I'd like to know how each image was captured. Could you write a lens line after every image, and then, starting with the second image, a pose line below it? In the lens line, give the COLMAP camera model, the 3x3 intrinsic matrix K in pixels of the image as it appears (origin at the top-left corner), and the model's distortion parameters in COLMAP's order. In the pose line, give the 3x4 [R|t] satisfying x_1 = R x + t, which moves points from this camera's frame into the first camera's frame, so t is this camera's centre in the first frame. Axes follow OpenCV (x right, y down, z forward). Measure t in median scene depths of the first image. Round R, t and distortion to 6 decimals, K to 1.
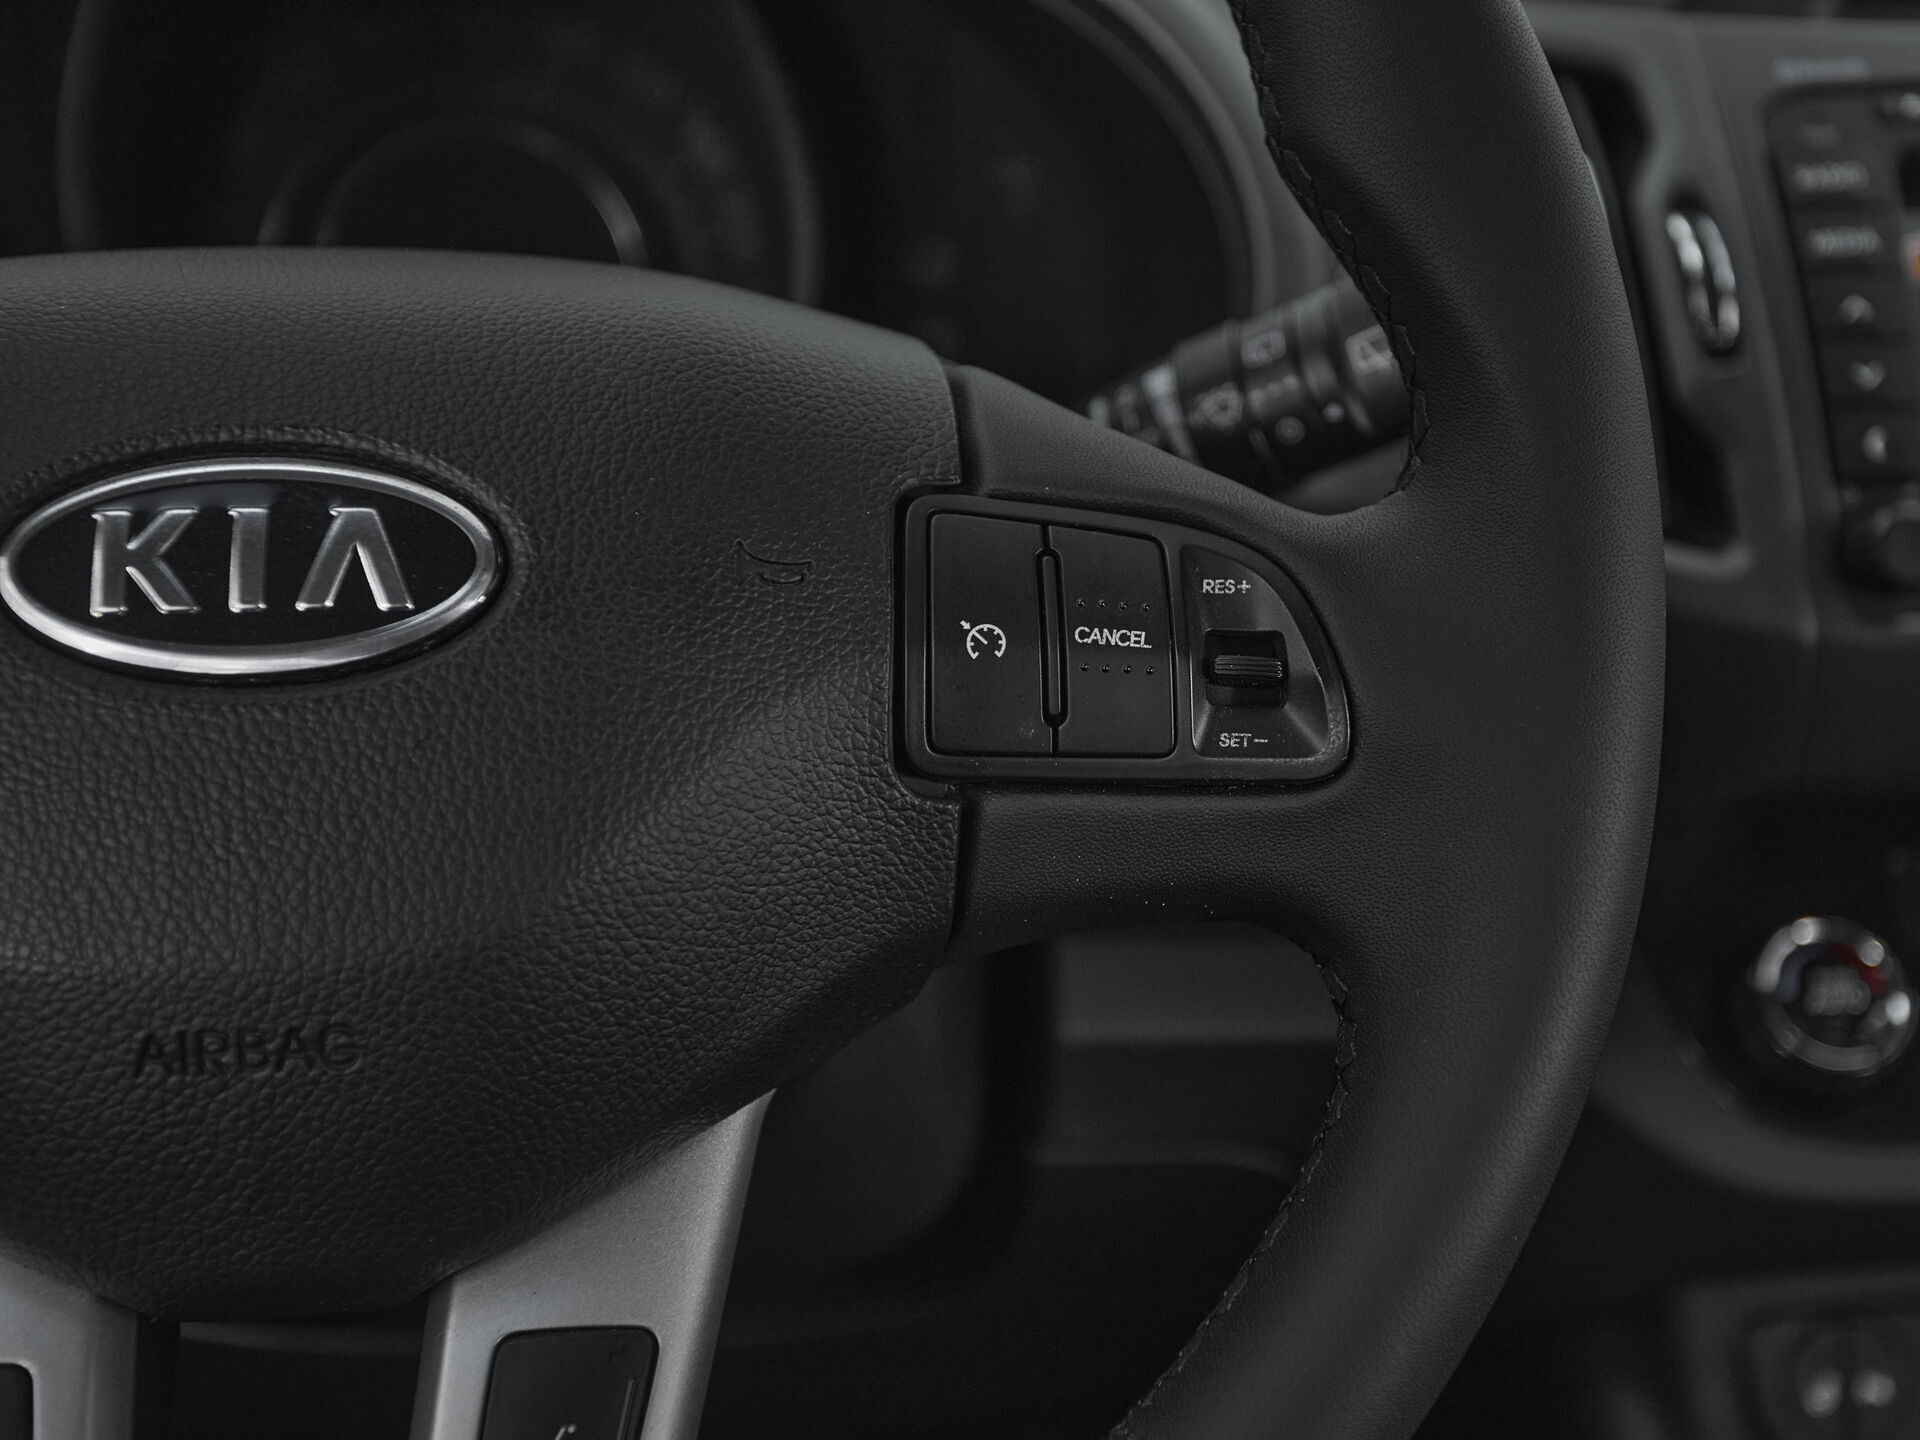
lens RADIAL K [[2413.3, 0, 1067.0], [0, 2413.3, 767.7], [0, 0, 1]] dist [0.056054, 0.000000]
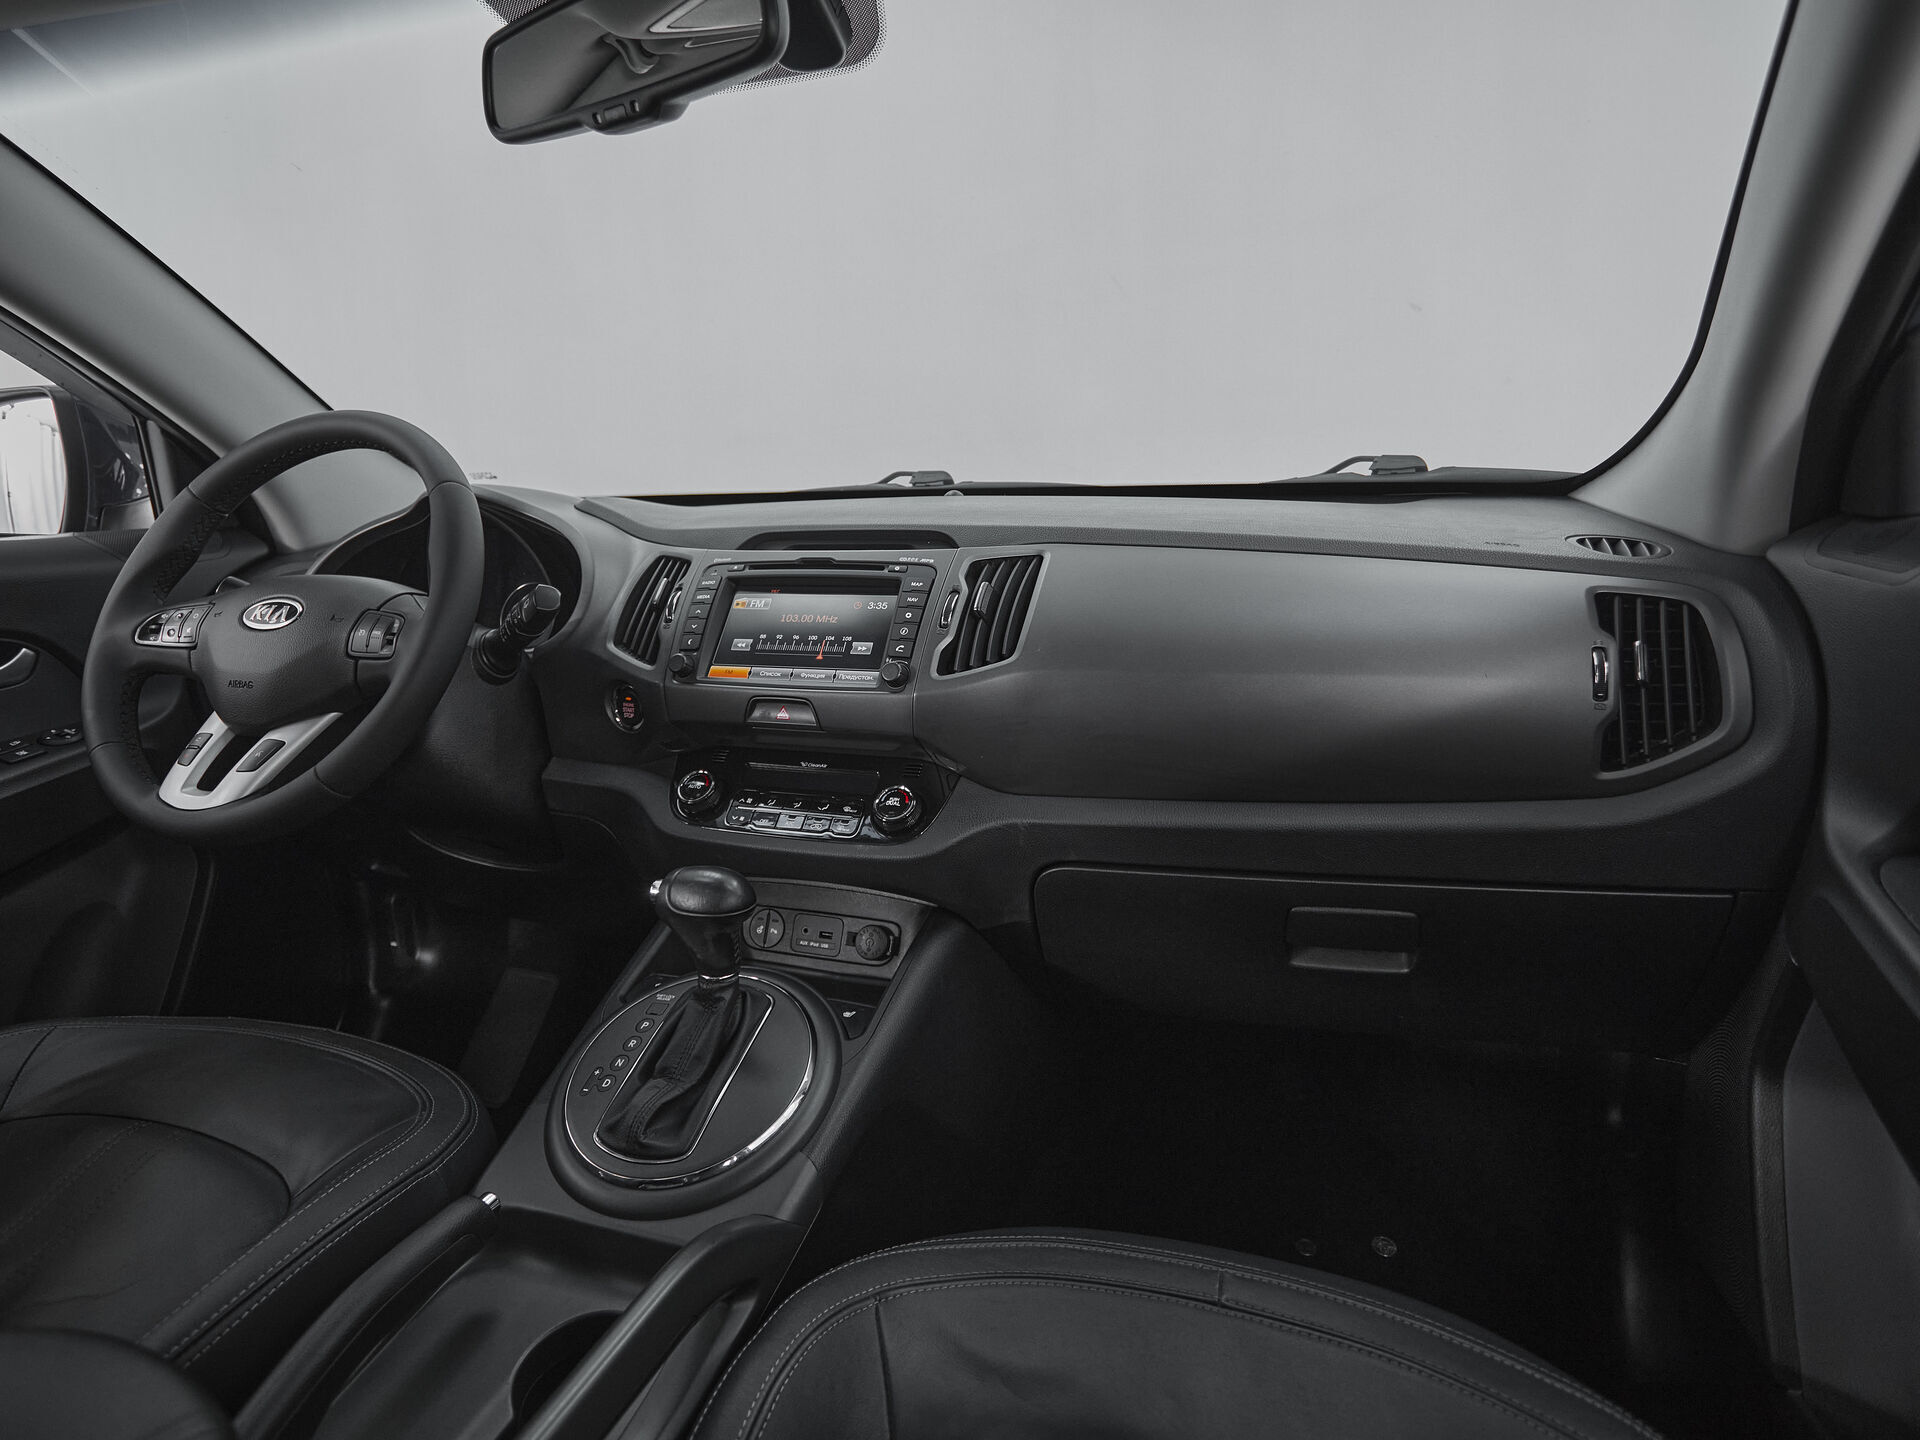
lens RADIAL K [[1033.1, 0, 946.5], [0, 1033.1, 703.8], [0, 0, 1]] dist [-0.002076, -0.003429]
pose [[0.894587, 0.050523, -0.444028, 2.376128], [-0.151278, 0.969166, -0.194507, 0.389323], [0.420510, 0.241175, 0.874646, -0.533155]]
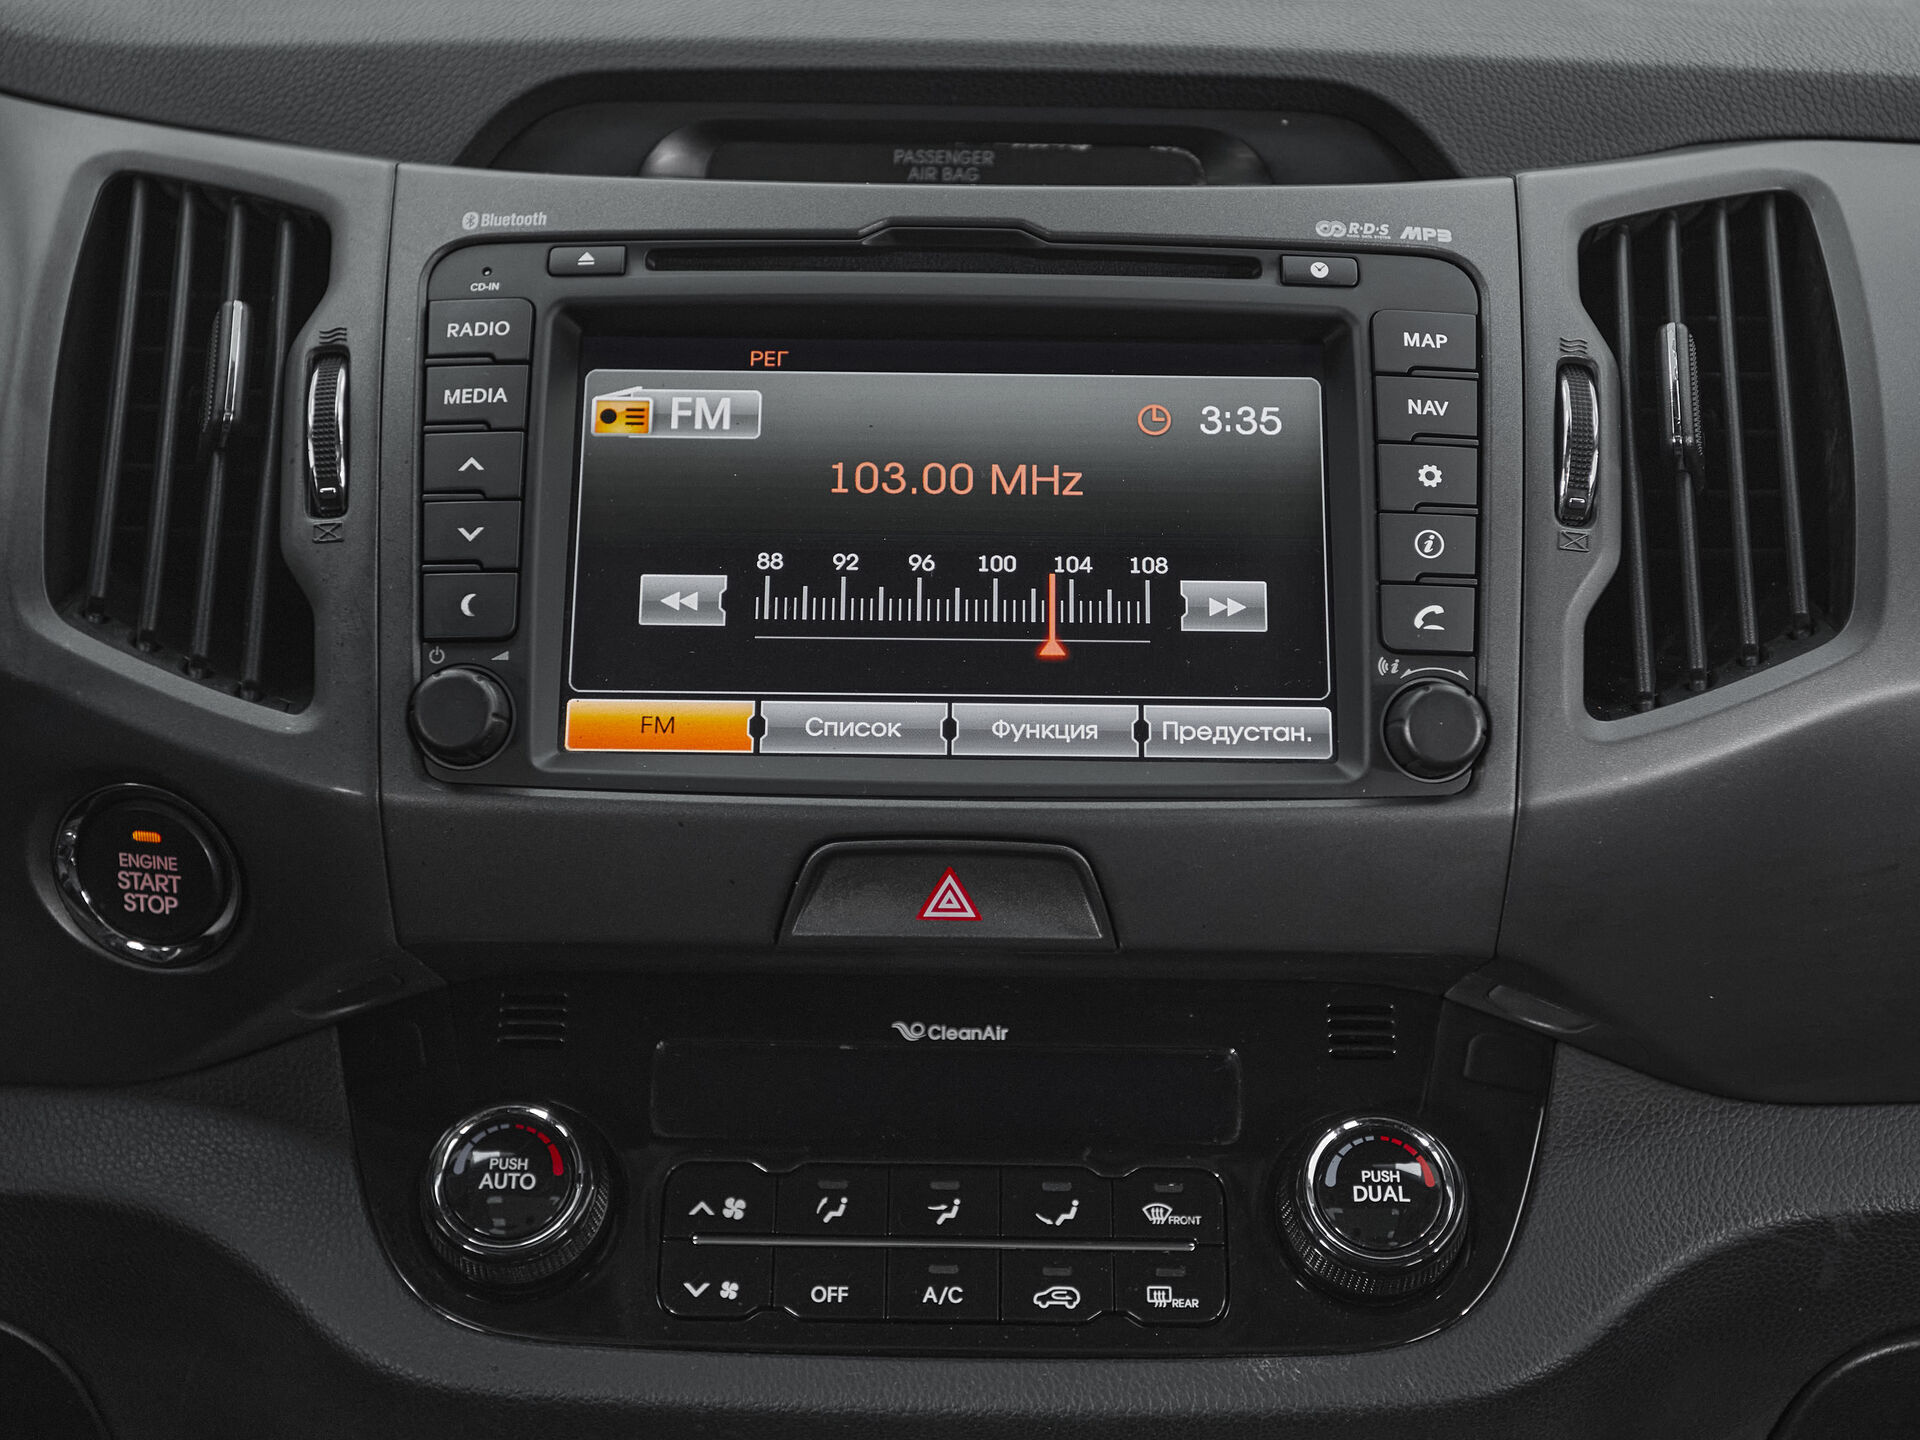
lens RADIAL K [[2855.5, 0, 960.3], [0, 2855.5, 725.0], [0, 0, 1]] dist [0.027071, 0.000000]
pose [[0.991260, 0.040827, -0.125444, 1.057590], [-0.048108, 0.997295, -0.055569, -0.046402], [0.122836, 0.061118, 0.990543, -0.180238]]
